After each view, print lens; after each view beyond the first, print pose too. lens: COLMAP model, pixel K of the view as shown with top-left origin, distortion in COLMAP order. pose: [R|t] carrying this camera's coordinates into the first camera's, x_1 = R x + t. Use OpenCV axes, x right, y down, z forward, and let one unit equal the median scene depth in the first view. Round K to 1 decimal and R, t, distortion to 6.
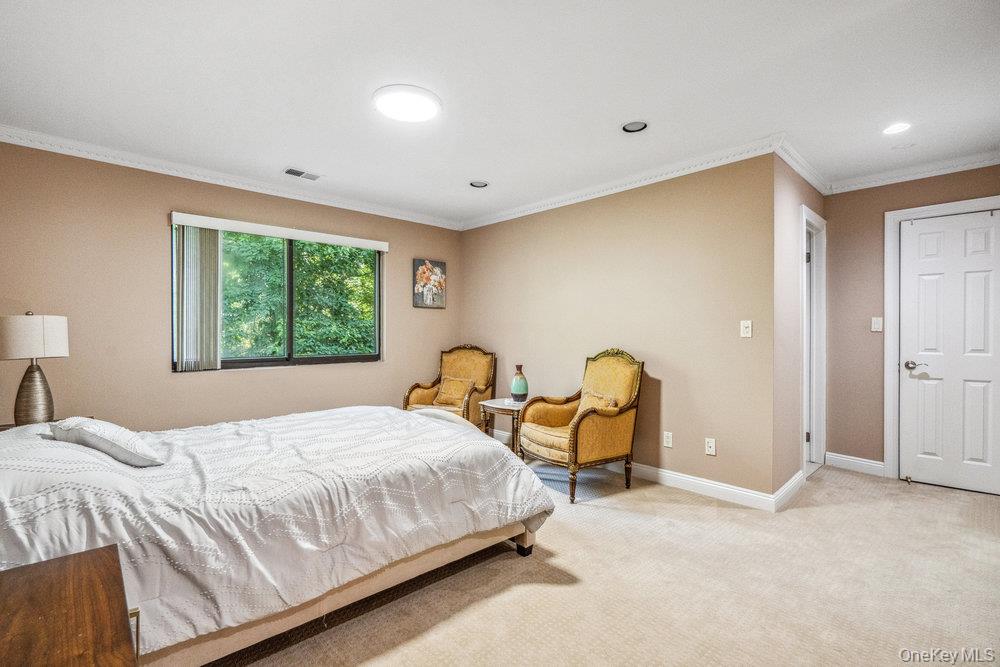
lens RADIAL K [[456.2, 0, 502.6], [0, 456.2, 327.6], [0, 0, 1]] dist [-0.002097, 0.000219]
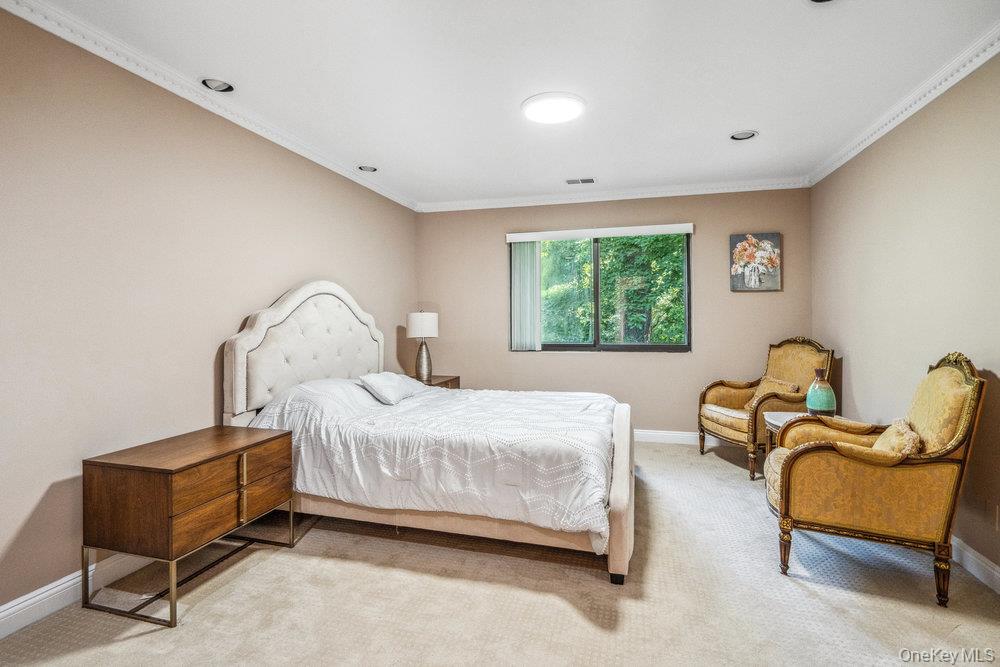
lens RADIAL K [[473.7, 0, 503.9], [0, 473.7, 315.5], [0, 0, 1]] dist [-0.001441, 0.000735]
pose [[0.519044, -0.008738, -0.854703, 0.468585], [0.013692, 0.999904, -0.001908, -0.006019], [0.854638, -0.010712, 0.519114, 0.235555]]
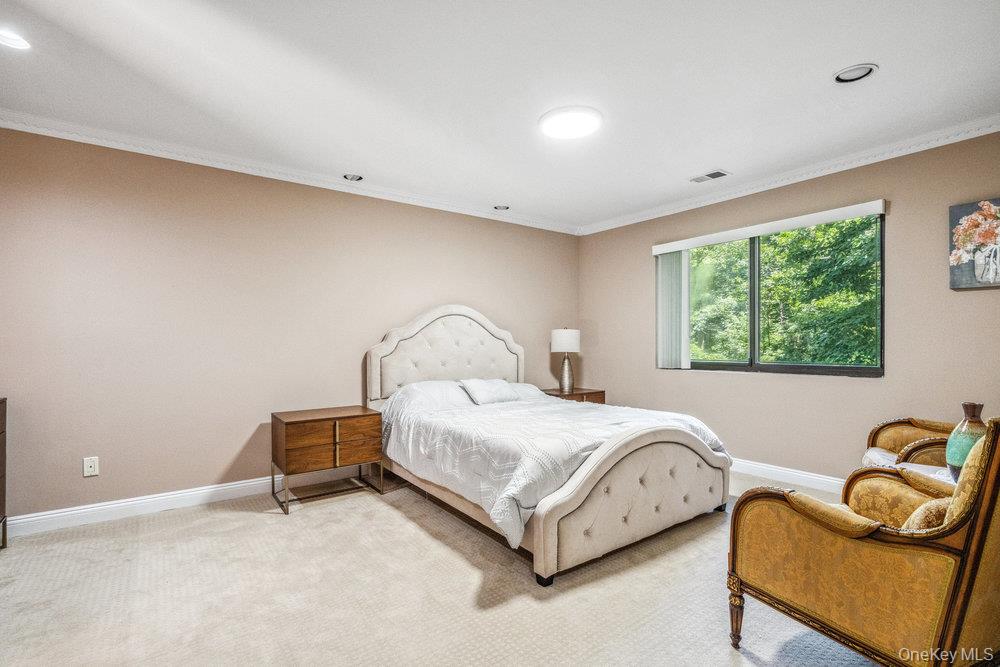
lens RADIAL K [[461.3, 0, 493.8], [0, 461.3, 344.9], [0, 0, 1]] dist [-0.000800, 0.000360]
pose [[-0.126168, 0.007187, -0.991983, 0.629286], [0.016541, 0.999850, 0.005140, 0.015627], [0.991871, -0.015760, -0.126268, 0.676211]]
